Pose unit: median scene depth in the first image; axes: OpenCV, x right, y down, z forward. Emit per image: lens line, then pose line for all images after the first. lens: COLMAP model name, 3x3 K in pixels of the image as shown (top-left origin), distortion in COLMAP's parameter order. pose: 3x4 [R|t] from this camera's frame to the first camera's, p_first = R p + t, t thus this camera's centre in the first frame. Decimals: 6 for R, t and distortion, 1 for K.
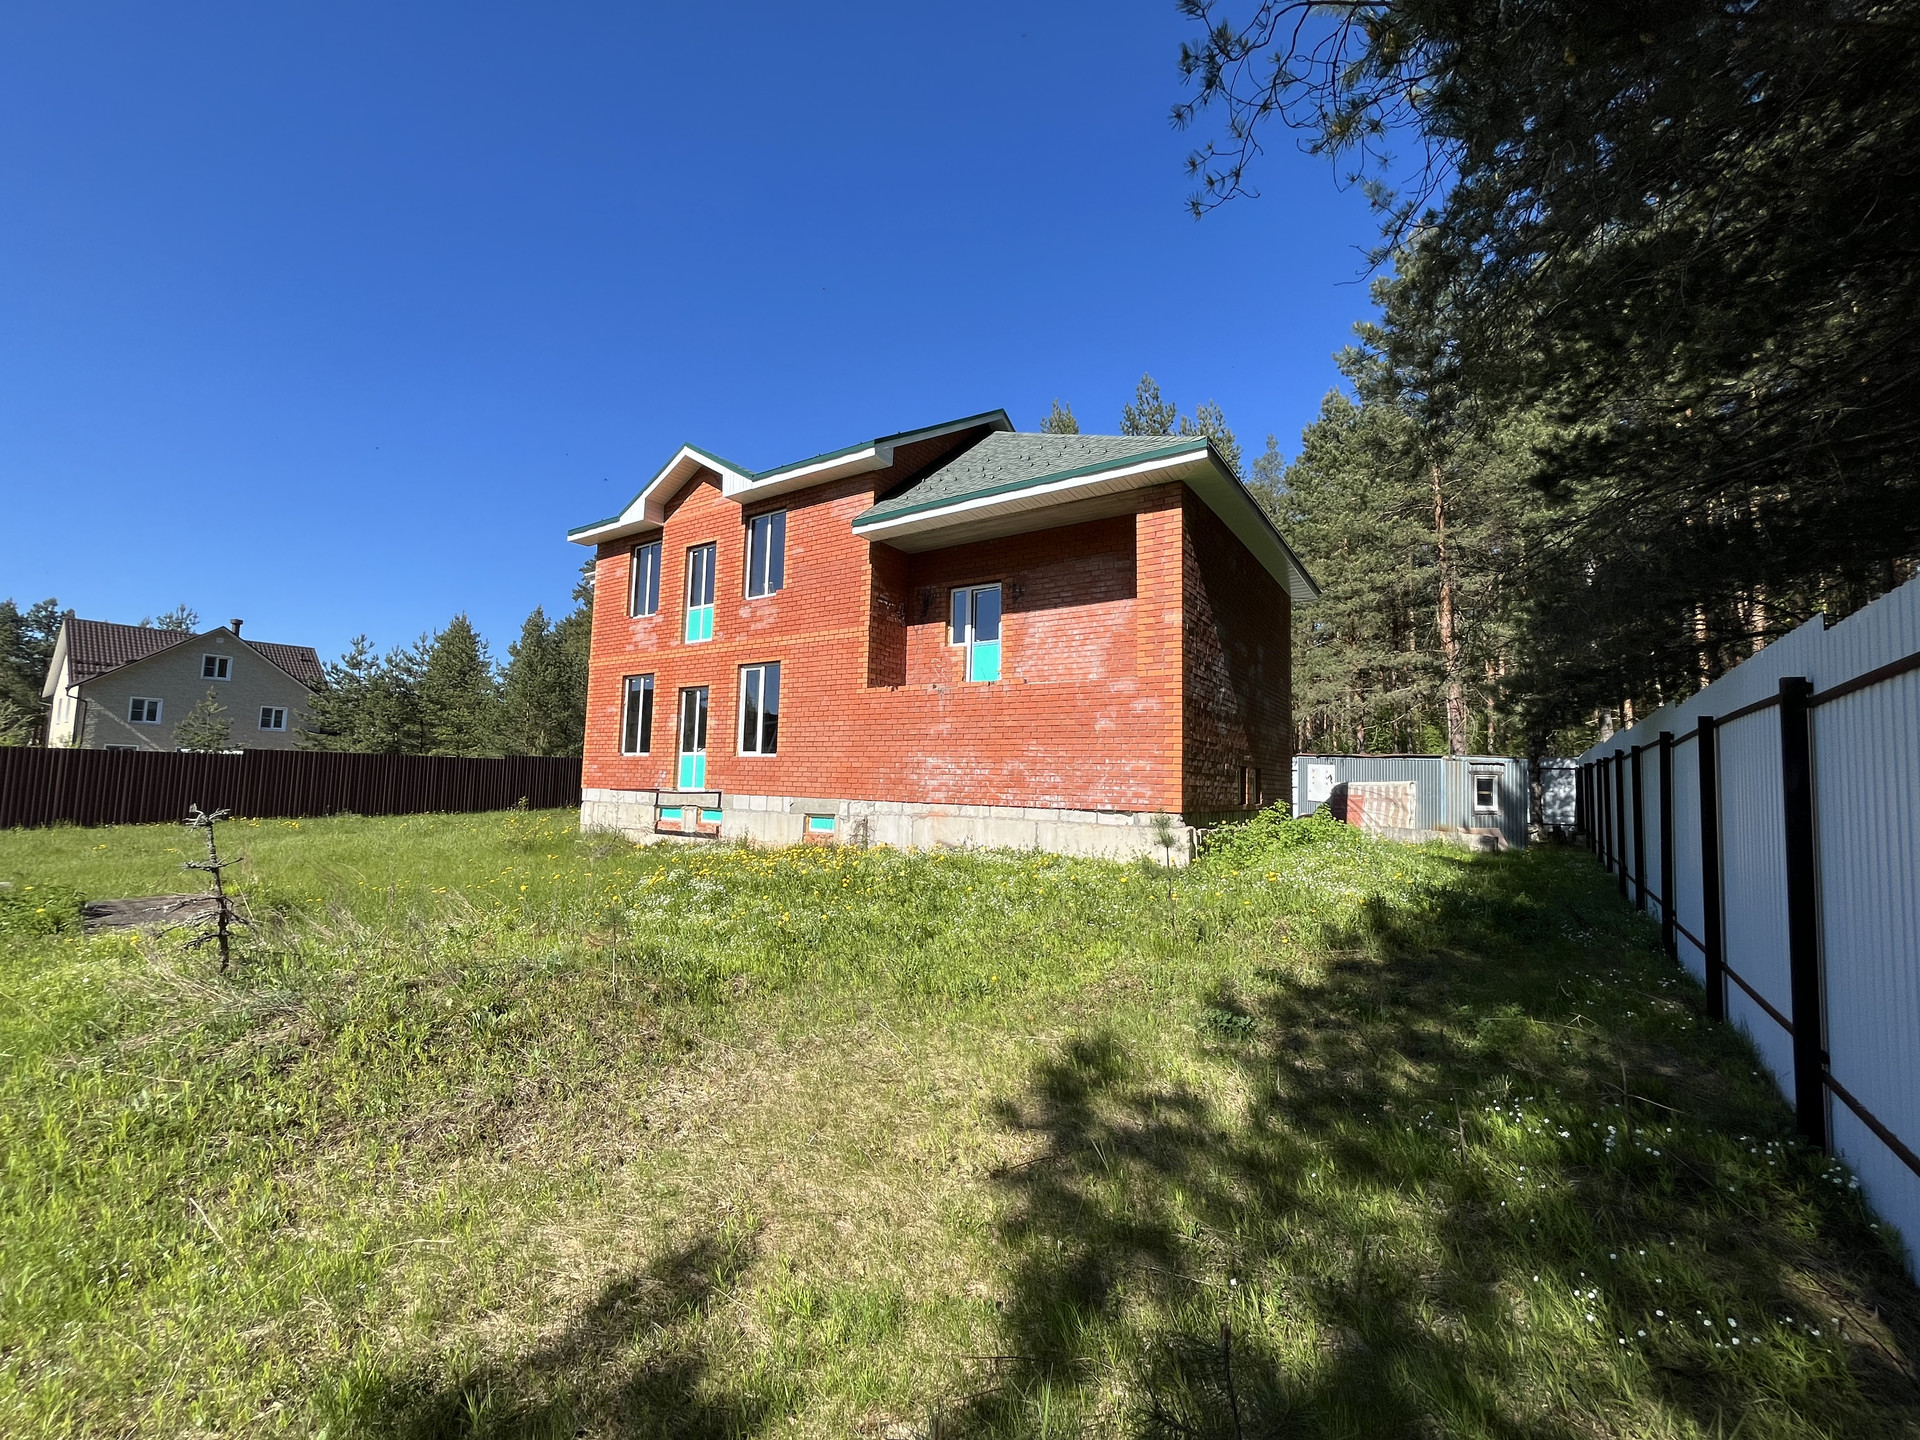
lens RADIAL K [[775.4, 0, 960.2], [0, 775.4, 727.2], [0, 0, 1]] dist [-0.001076, -0.000887]
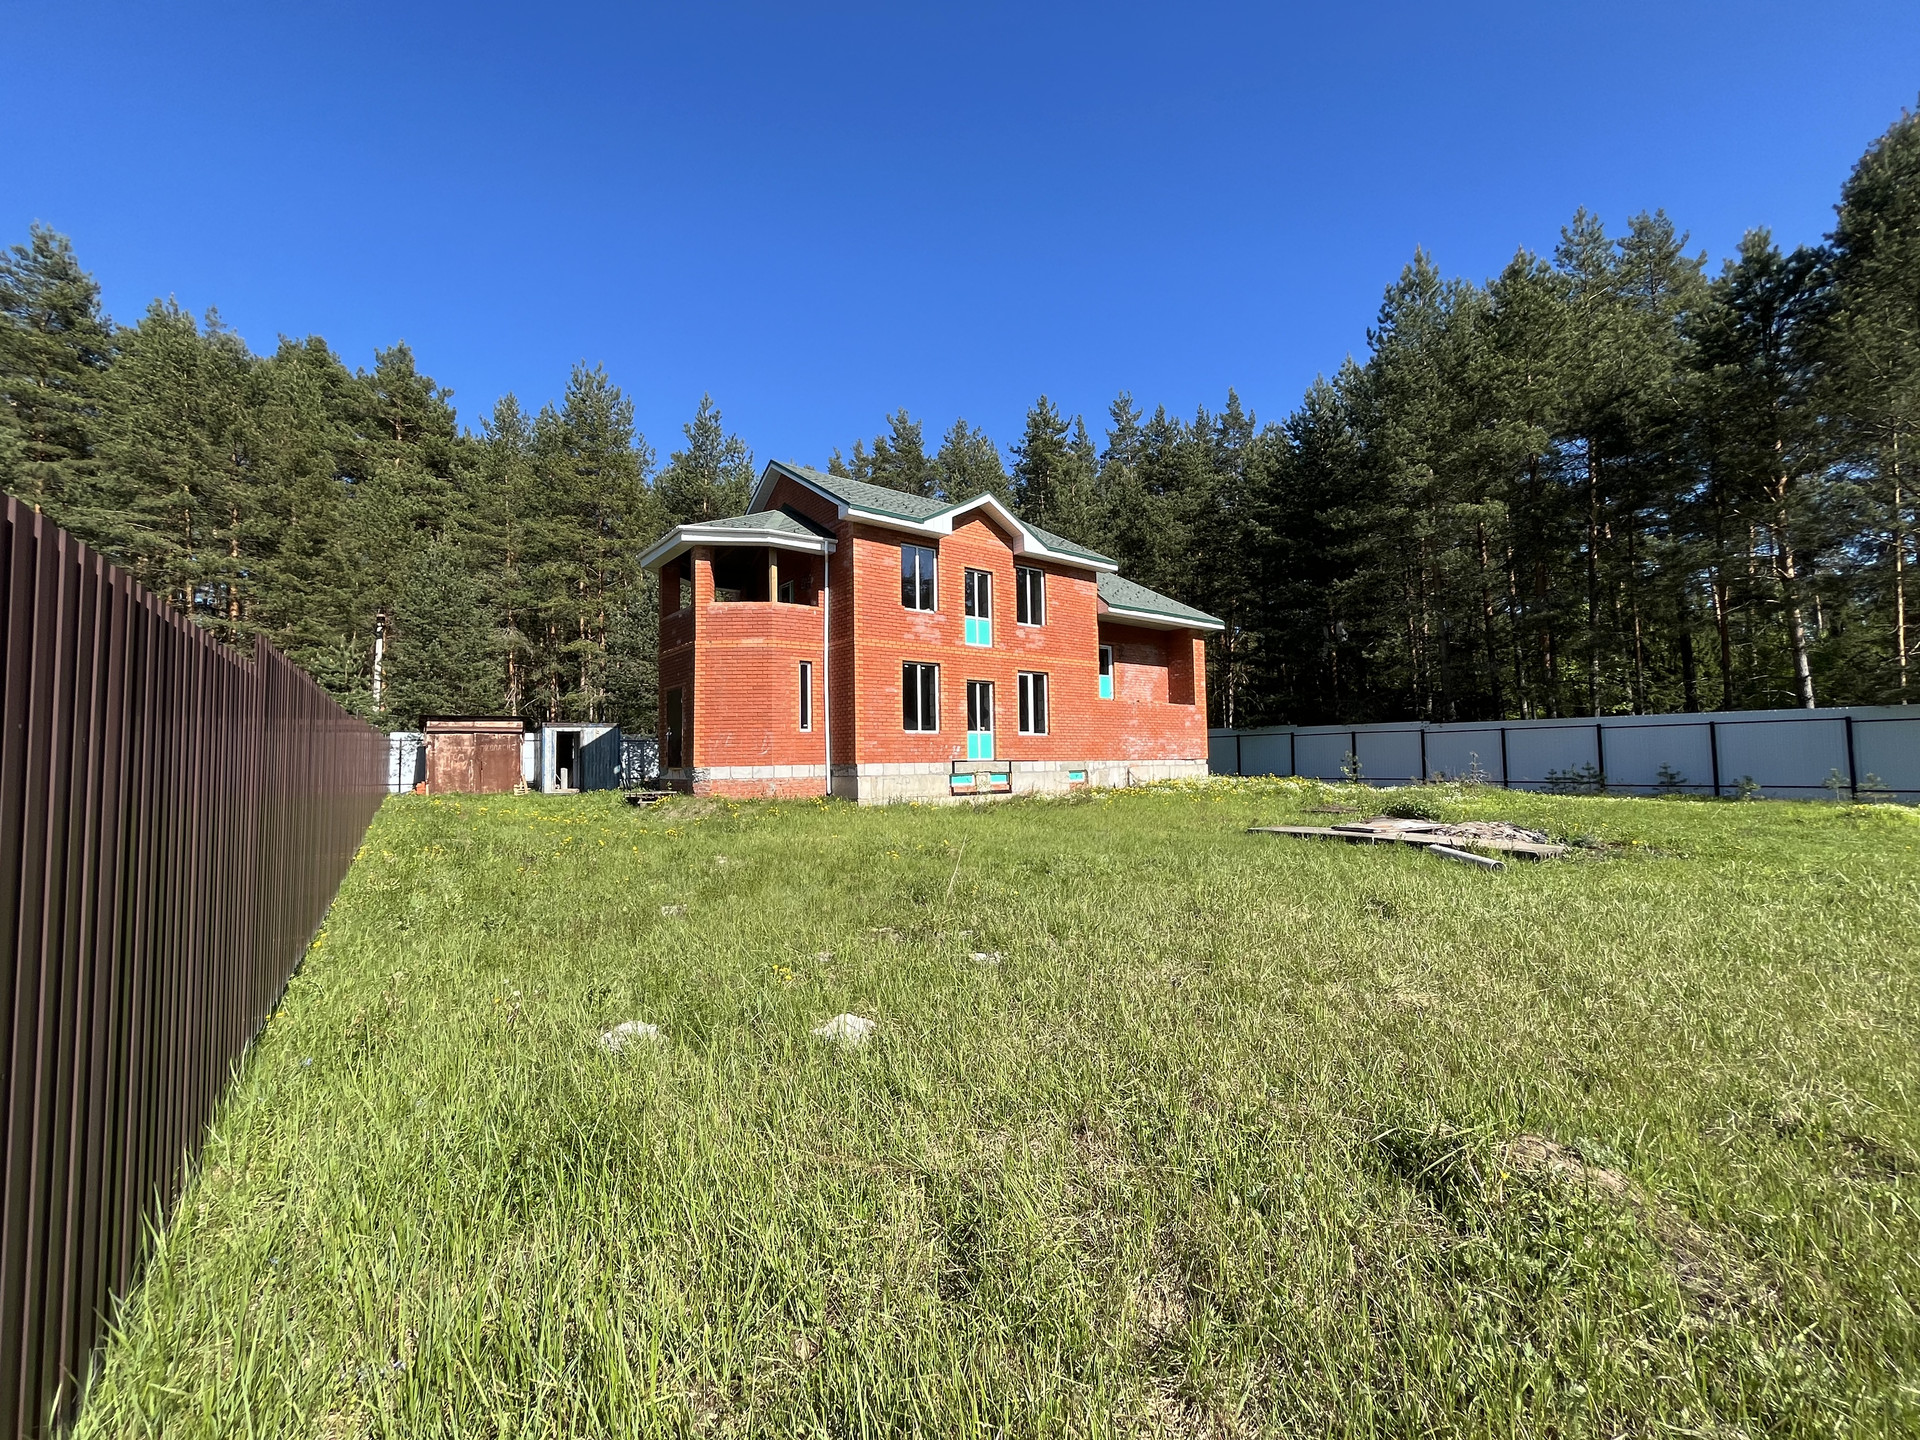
lens RADIAL K [[775.4, 0, 958.1], [0, 775.4, 719.5], [0, 0, 1]] dist [-0.001076, -0.000887]
pose [[0.309466, 0.018914, 0.950722, -1.724925], [-0.052562, 0.998614, -0.002758, 0.019864], [-0.949457, -0.049118, 0.310031, 0.683751]]
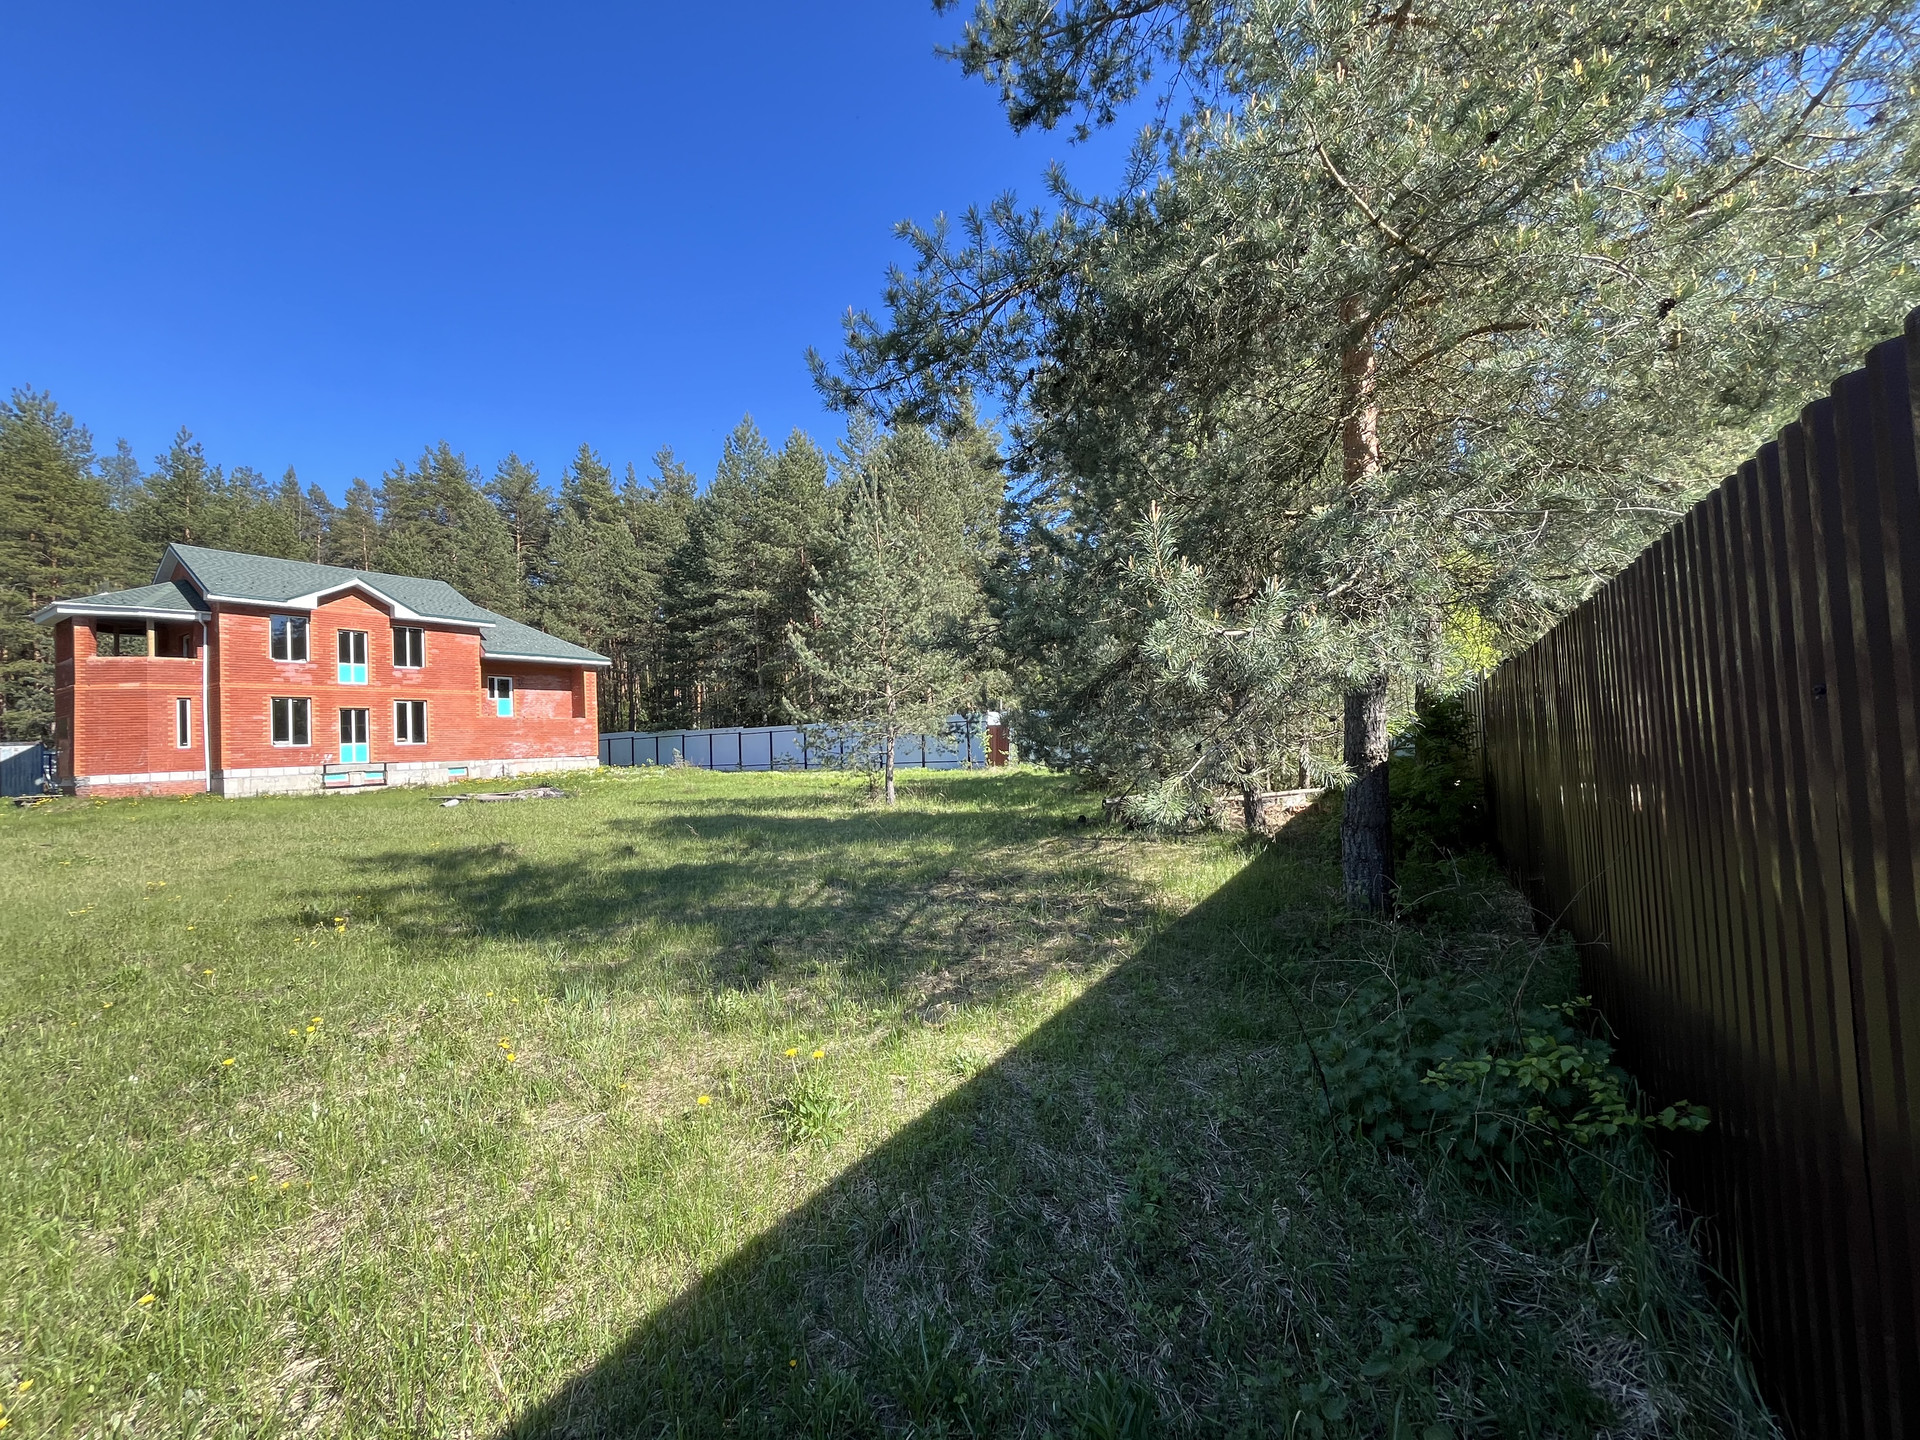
lens RADIAL K [[775.4, 0, 957.7], [0, 775.4, 717.6], [0, 0, 1]] dist [-0.001076, -0.000887]
pose [[-0.040995, 0.007317, 0.999133, -2.466262], [-0.037156, 0.999270, -0.008842, -0.072828], [-0.998468, -0.037486, -0.040693, -0.411540]]
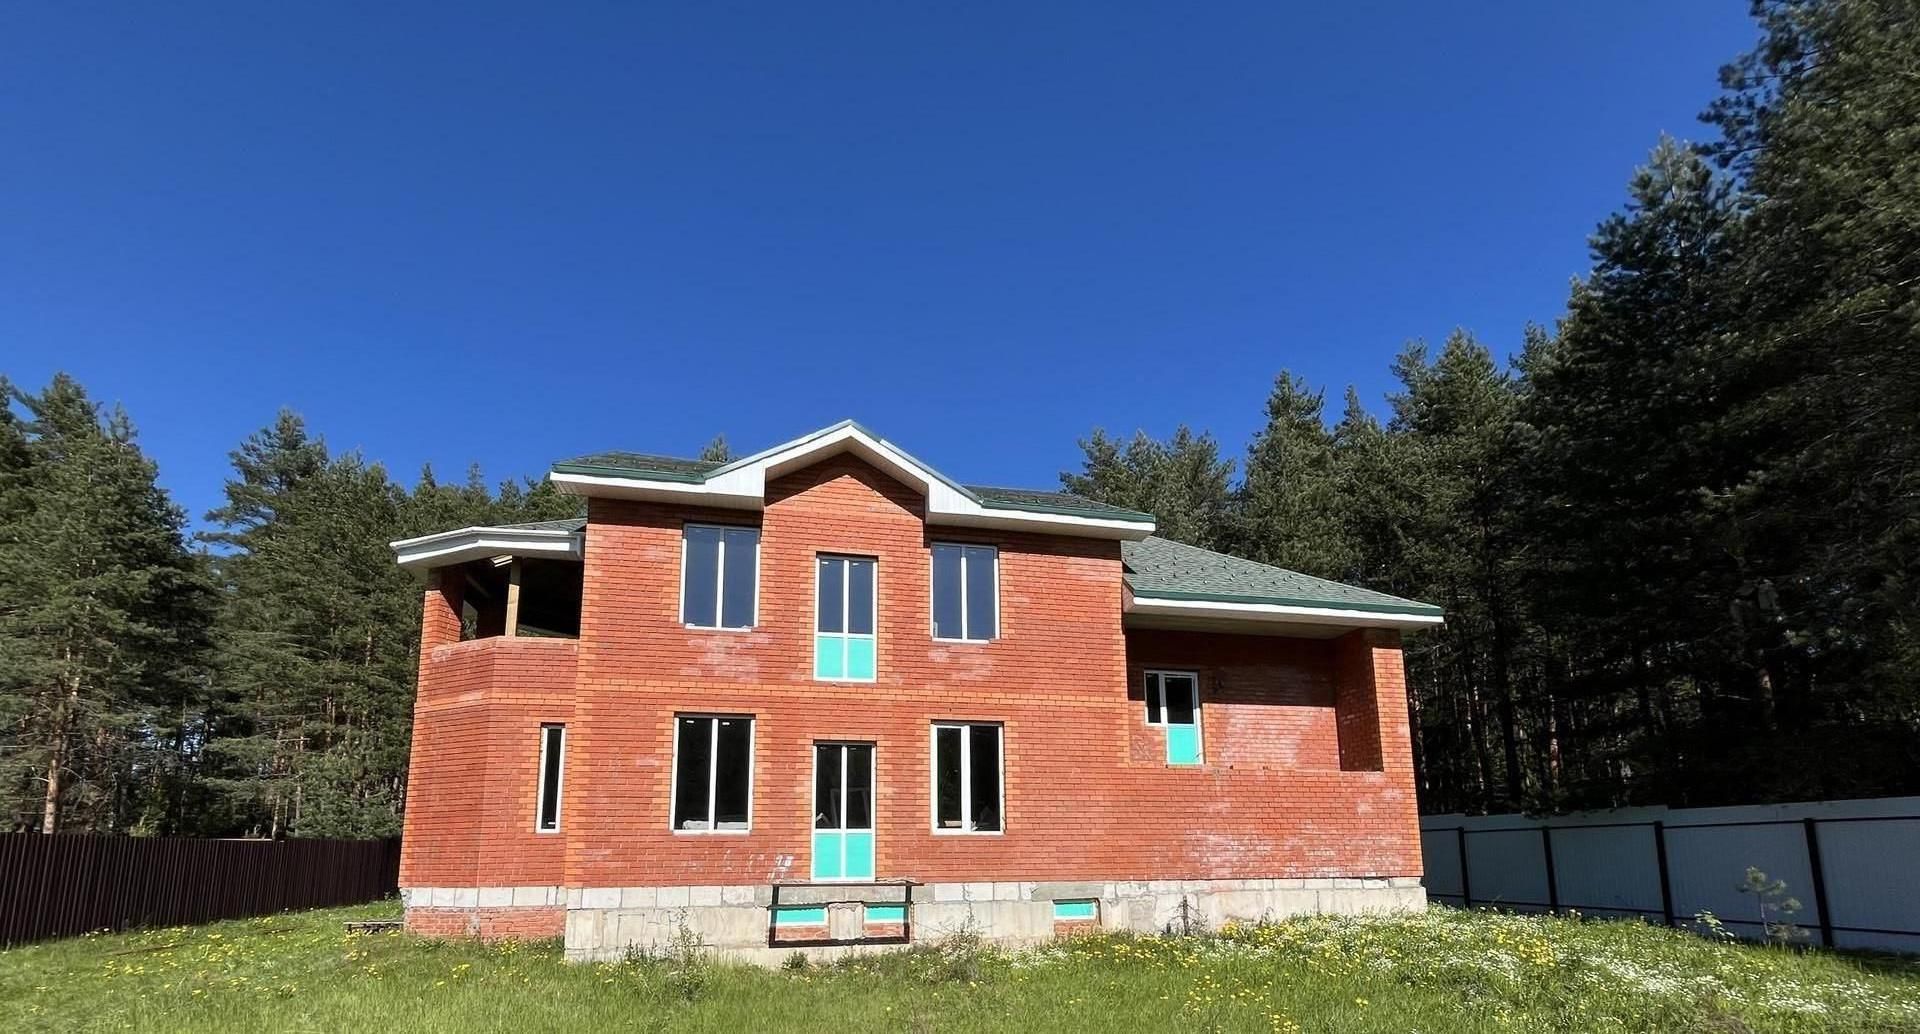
lens RADIAL K [[810.7, 0, 954.1], [0, 810.7, 731.7], [0, 0, 1]] dist [-0.004468, -0.000057]
pose [[0.690287, 0.077535, 0.719369, -0.904344], [-0.030707, 0.996485, -0.077938, -0.003359], [-0.722884, 0.031710, 0.690242, 0.418317]]
